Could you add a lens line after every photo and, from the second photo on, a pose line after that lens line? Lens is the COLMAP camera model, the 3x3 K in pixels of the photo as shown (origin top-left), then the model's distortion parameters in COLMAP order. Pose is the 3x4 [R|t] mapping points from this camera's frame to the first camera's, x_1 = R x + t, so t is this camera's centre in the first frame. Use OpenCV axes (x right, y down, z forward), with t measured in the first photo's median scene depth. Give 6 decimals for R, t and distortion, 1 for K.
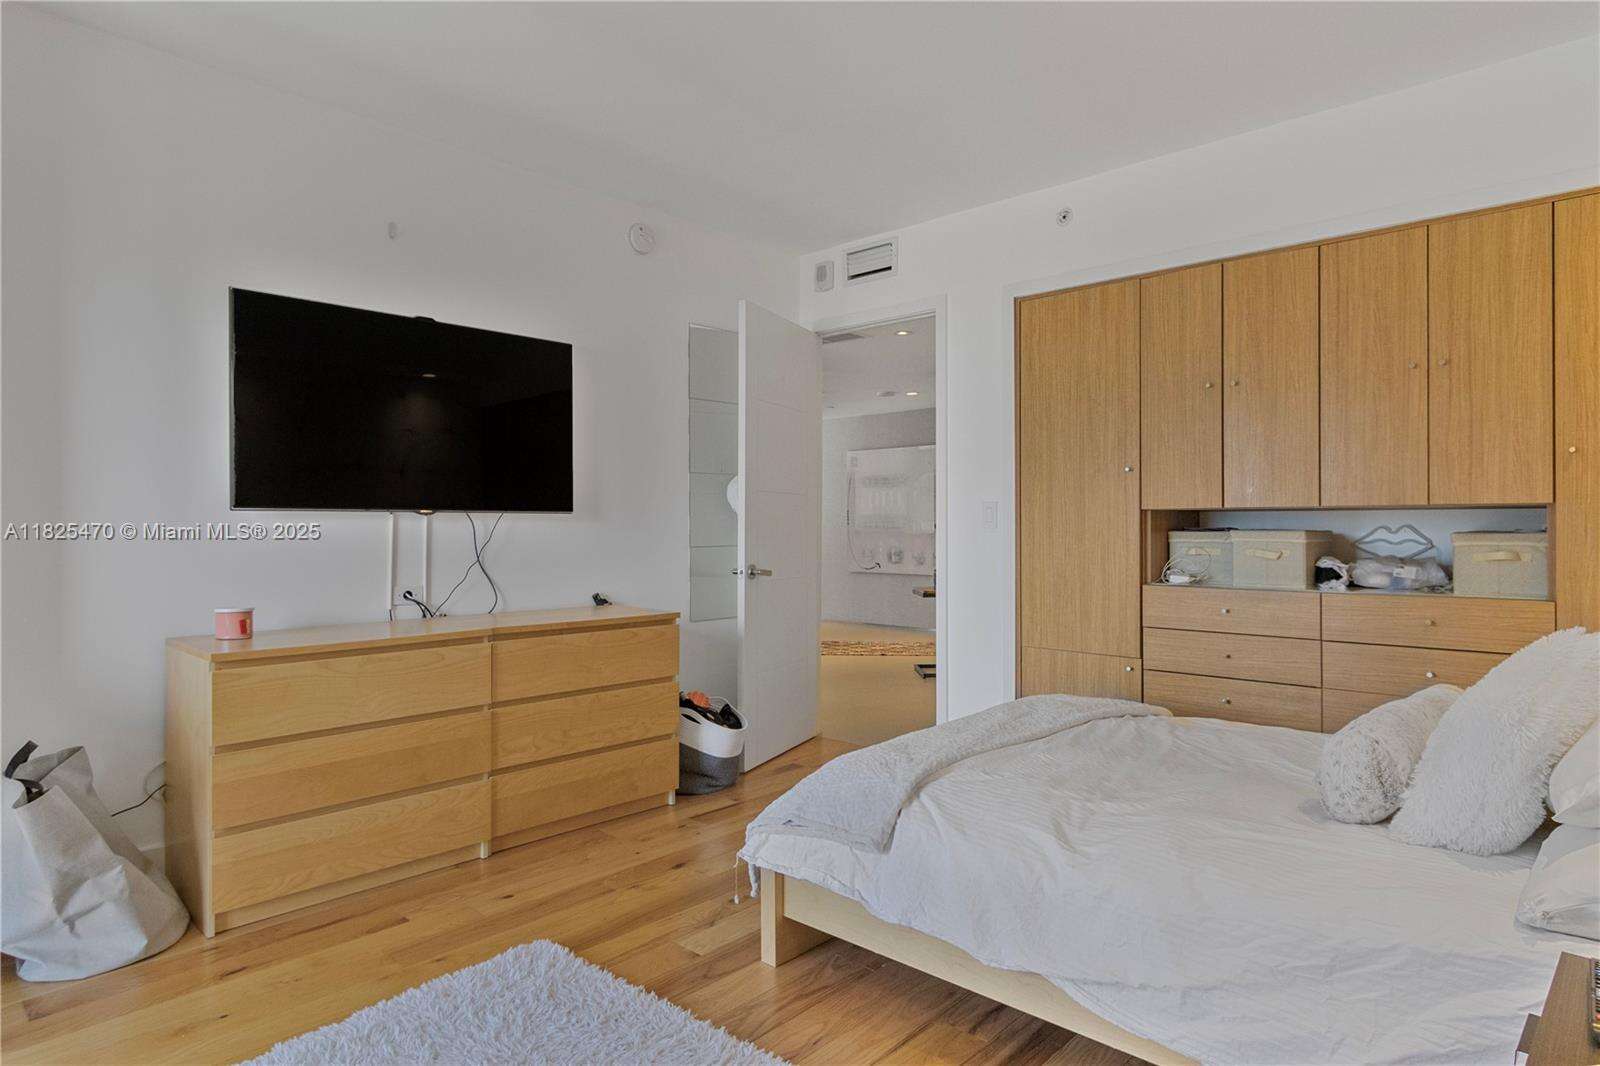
lens RADIAL K [[875.9, 0, 801.3], [0, 875.9, 531.0], [0, 0, 1]] dist [-0.007195, -0.001260]
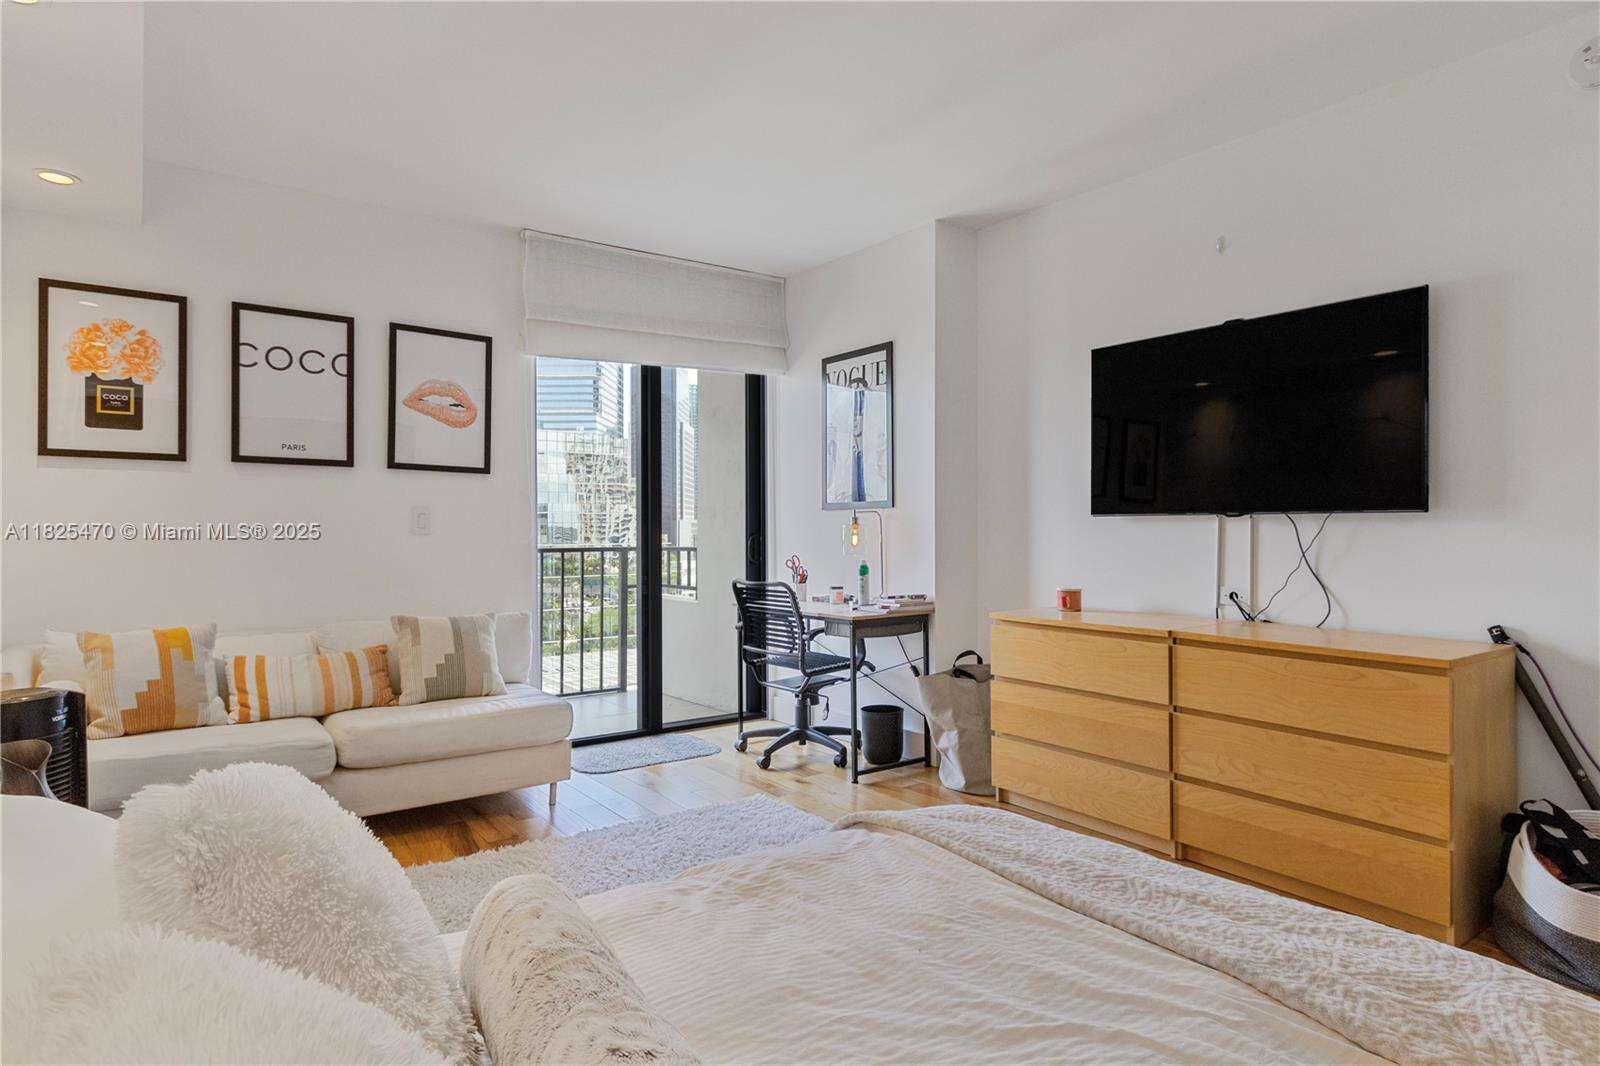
lens RADIAL K [[875.9, 0, 791.8], [0, 875.9, 526.0], [0, 0, 1]] dist [-0.007195, -0.001260]
pose [[-0.171570, 0.003936, -0.985164, 0.644192], [-0.001561, 0.999990, 0.004268, -0.012015], [0.985171, 0.002270, -0.171562, 0.673219]]
